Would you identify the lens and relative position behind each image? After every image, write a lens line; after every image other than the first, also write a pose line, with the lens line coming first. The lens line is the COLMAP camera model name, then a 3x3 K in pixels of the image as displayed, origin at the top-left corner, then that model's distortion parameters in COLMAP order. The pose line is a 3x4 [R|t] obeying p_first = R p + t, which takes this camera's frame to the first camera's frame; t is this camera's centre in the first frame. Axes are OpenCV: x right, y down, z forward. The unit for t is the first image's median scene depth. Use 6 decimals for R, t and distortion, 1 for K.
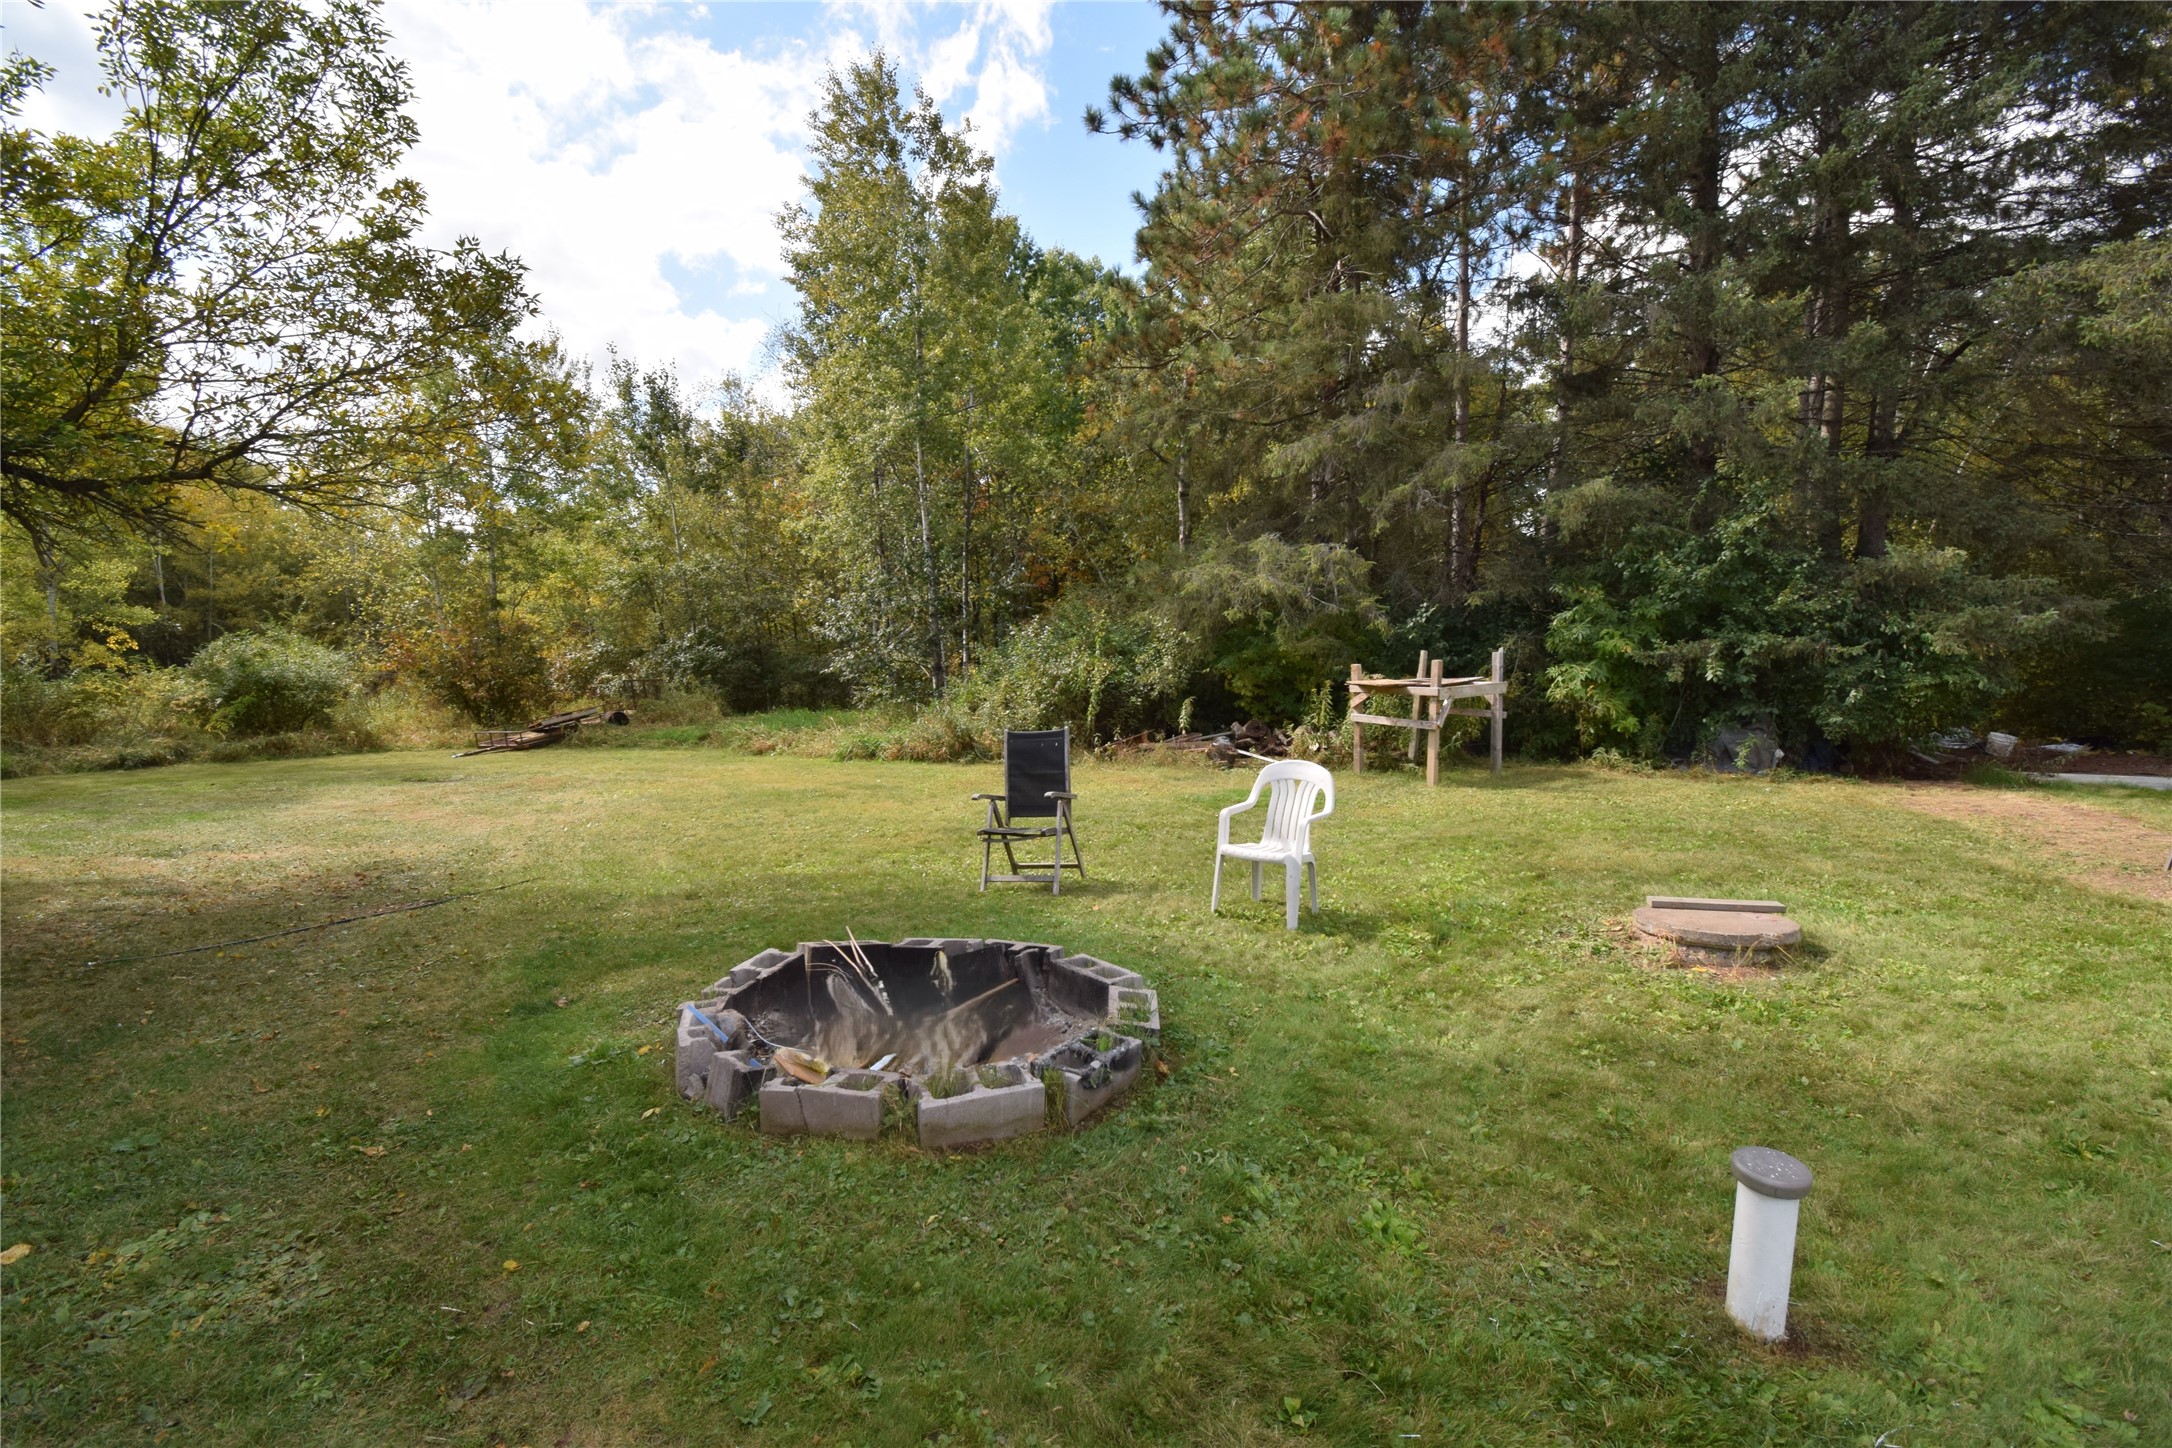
lens RADIAL K [[989.8, 0, 1086.0], [0, 989.8, 724.0], [0, 0, 1]] dist [0.032583, -0.036275]
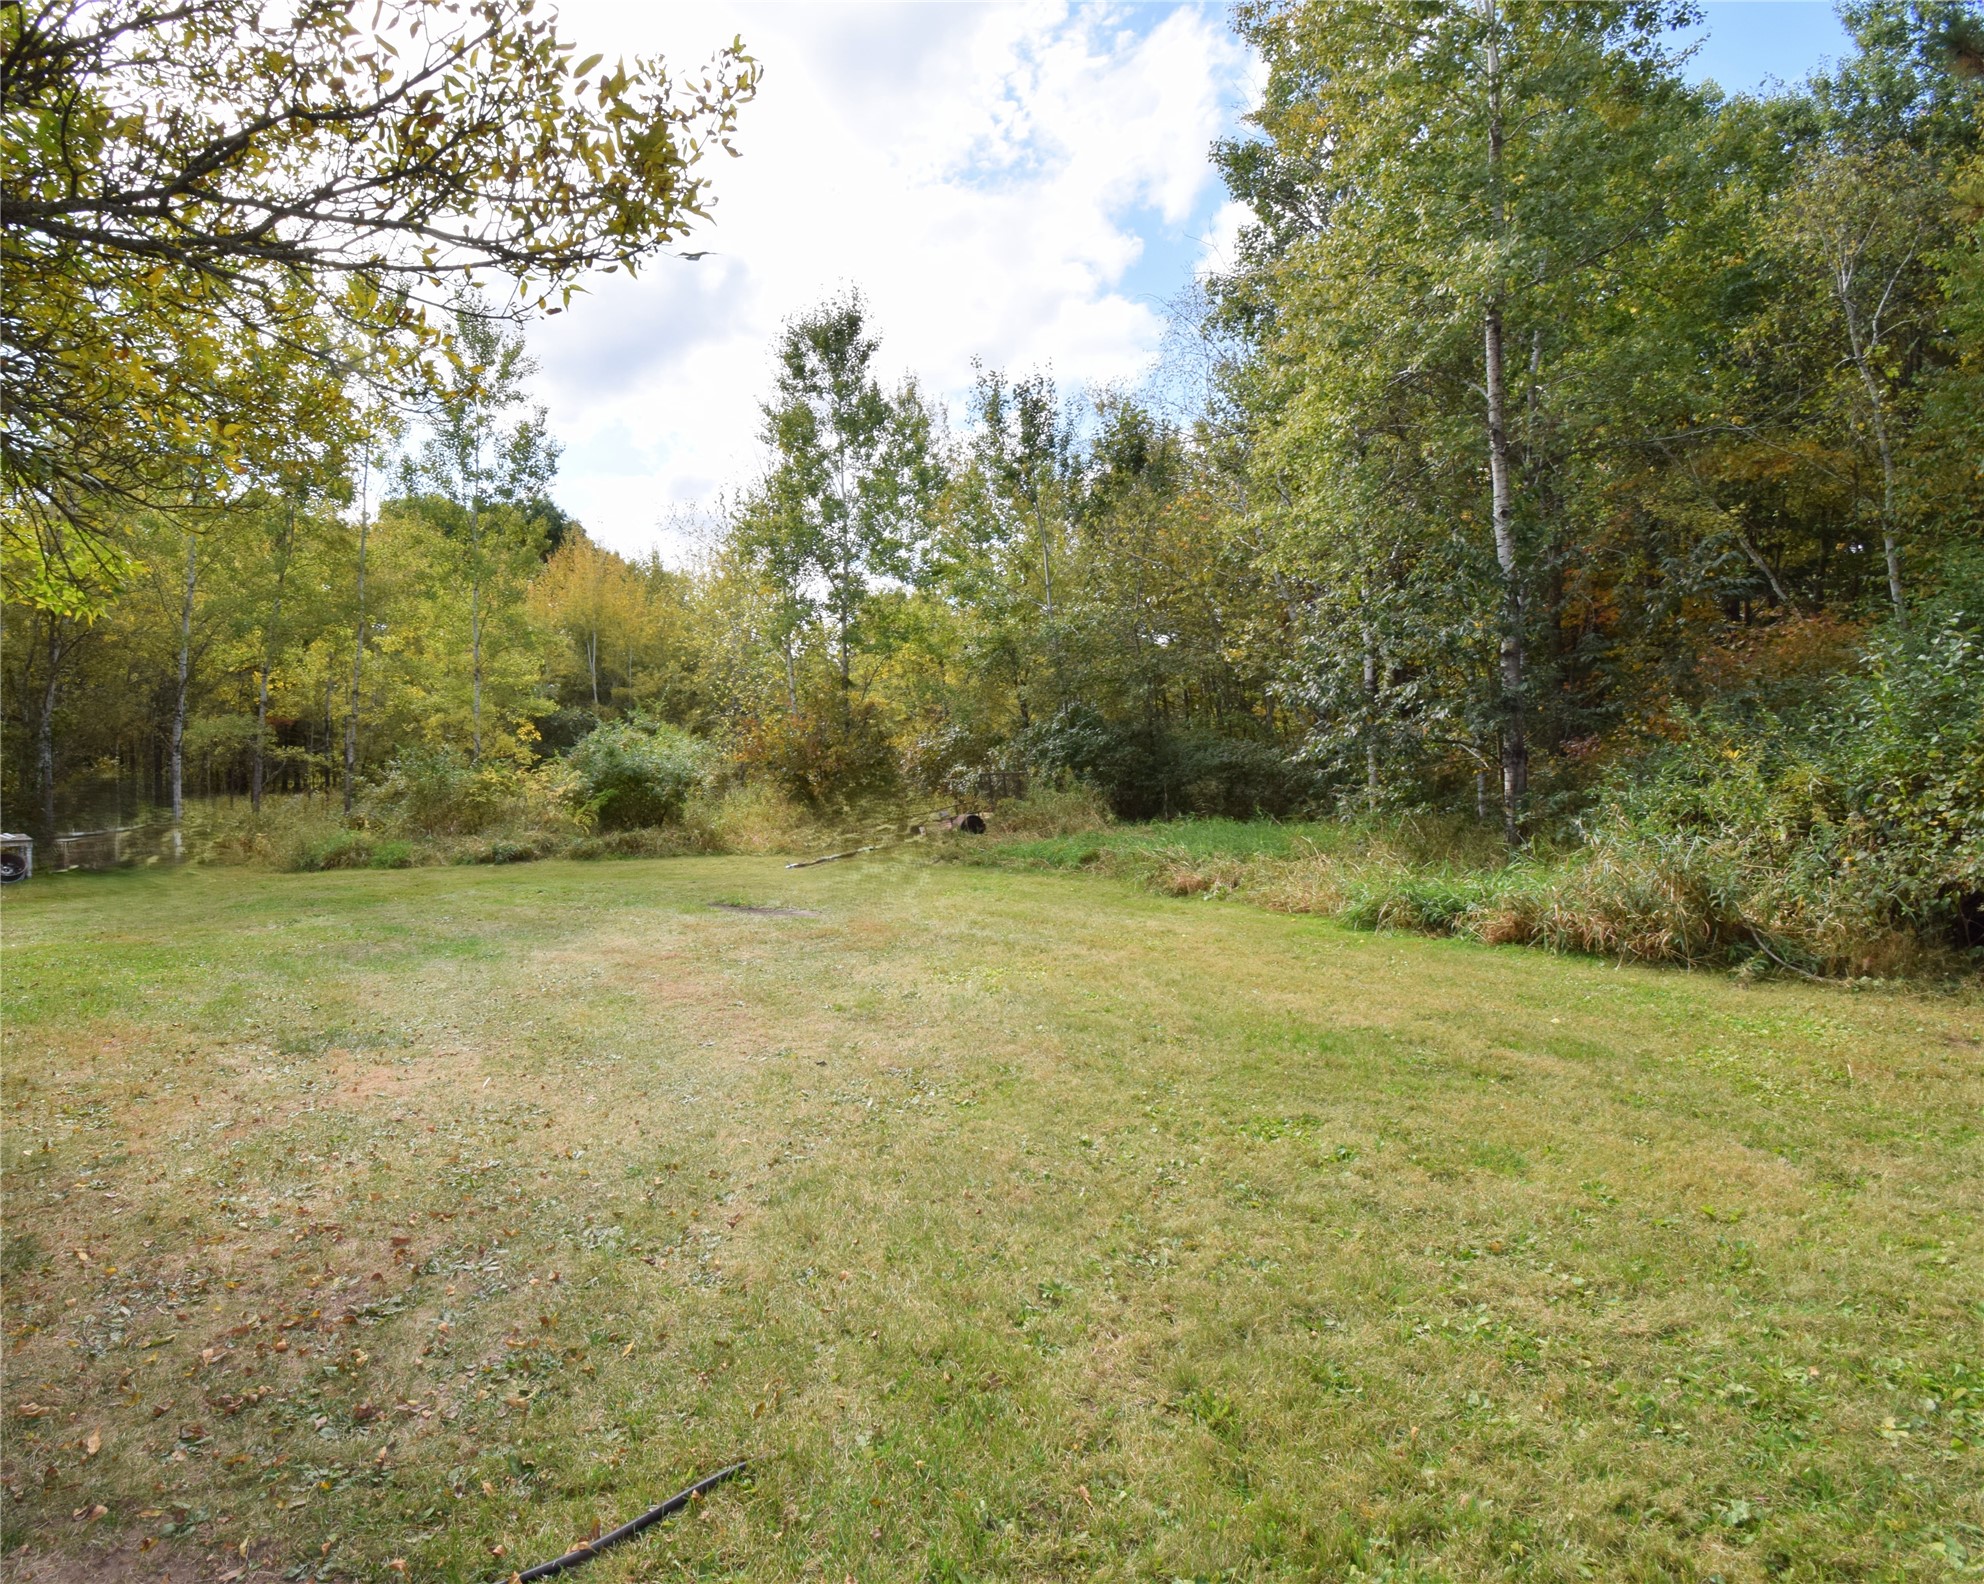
lens RADIAL K [[984.8, 0, 992.0], [0, 984.8, 792.0], [0, 0, 1]] dist [-0.000437, -0.000040]
pose [[0.914266, 0.013895, -0.404875, -0.143405], [-0.026177, 0.999349, -0.024814, -0.010830], [0.404267, 0.033285, 0.914035, 0.298894]]
